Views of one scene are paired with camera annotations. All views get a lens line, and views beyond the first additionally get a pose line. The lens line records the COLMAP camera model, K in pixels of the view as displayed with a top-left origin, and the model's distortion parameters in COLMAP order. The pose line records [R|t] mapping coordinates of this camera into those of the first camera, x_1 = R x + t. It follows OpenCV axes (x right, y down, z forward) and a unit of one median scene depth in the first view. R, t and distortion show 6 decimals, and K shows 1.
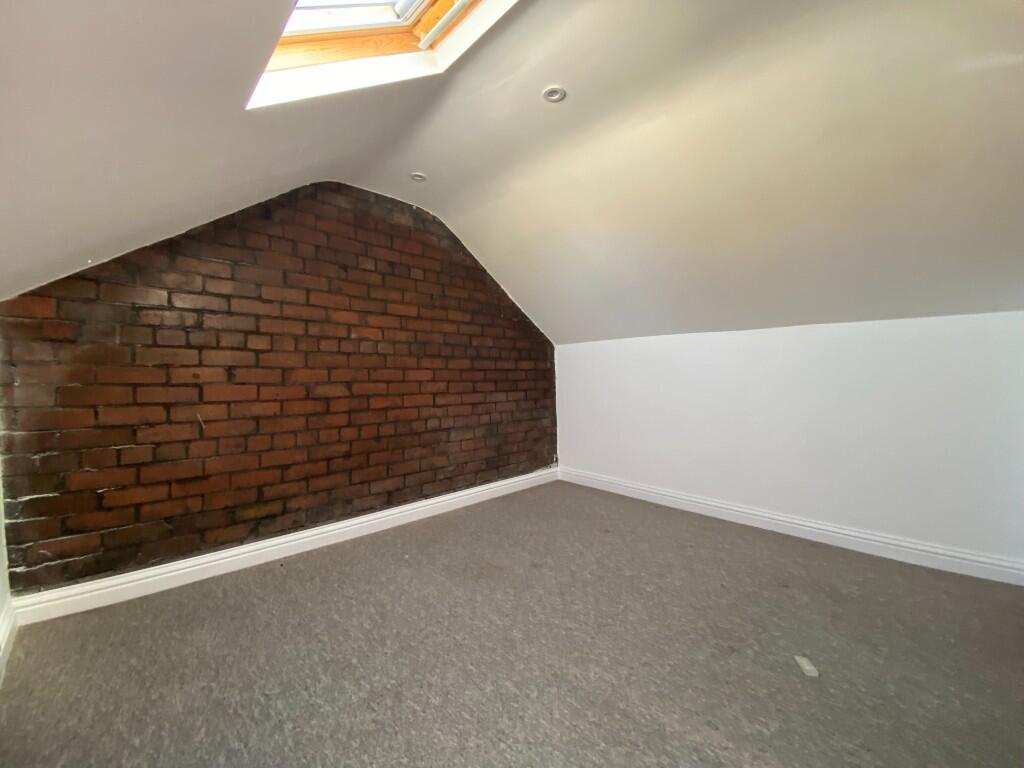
lens RADIAL K [[413.9, 0, 509.6], [0, 413.9, 380.8], [0, 0, 1]] dist [0.043225, -0.030387]
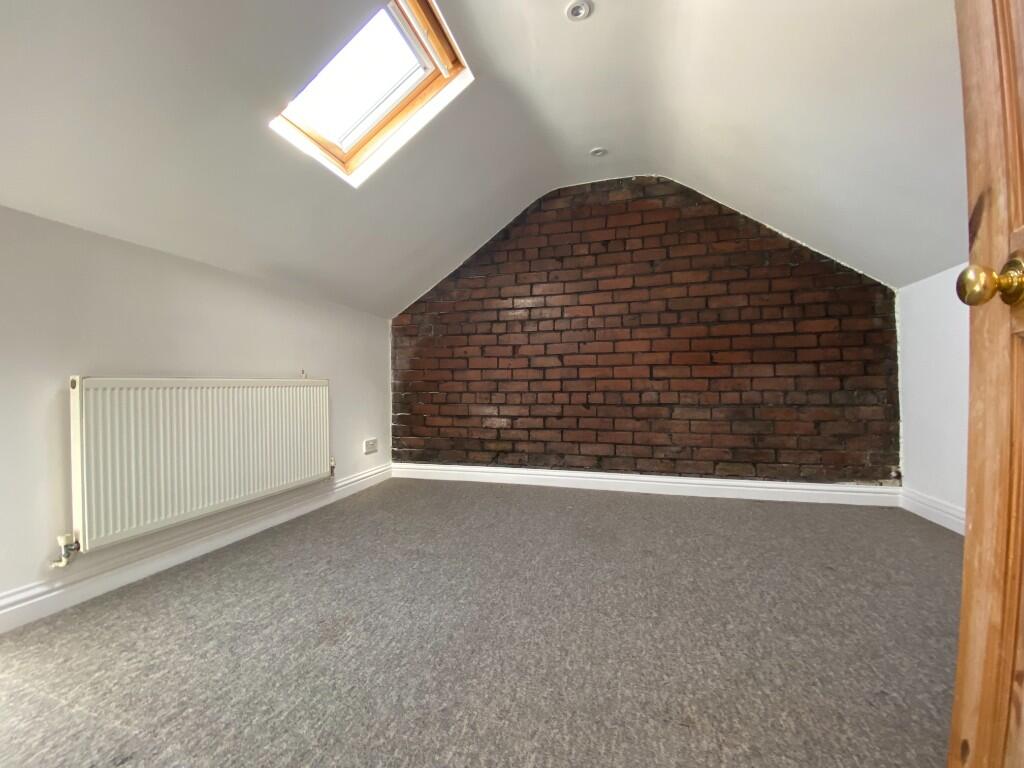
lens RADIAL K [[413.9, 0, 509.6], [0, 413.9, 380.8], [0, 0, 1]] dist [0.043225, -0.030387]
pose [[0.498070, -0.013860, -0.867026, 0.545948], [-0.005269, 0.999805, -0.019009, 0.098493], [0.867121, 0.014036, 0.497900, 0.283765]]
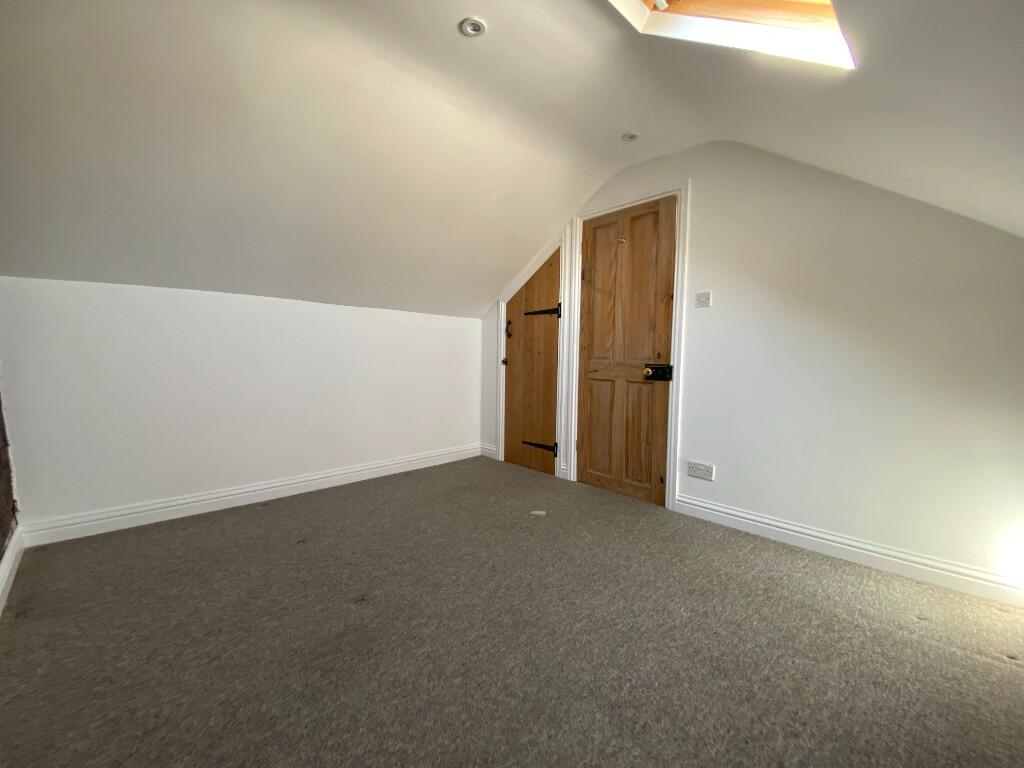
lens RADIAL K [[413.9, 0, 509.6], [0, 413.9, 380.8], [0, 0, 1]] dist [0.043225, -0.030387]
pose [[0.001104, -0.059635, 0.998220, -0.558316], [0.002093, 0.998218, 0.059632, 0.009229], [-0.999997, 0.002023, 0.001227, 0.619801]]
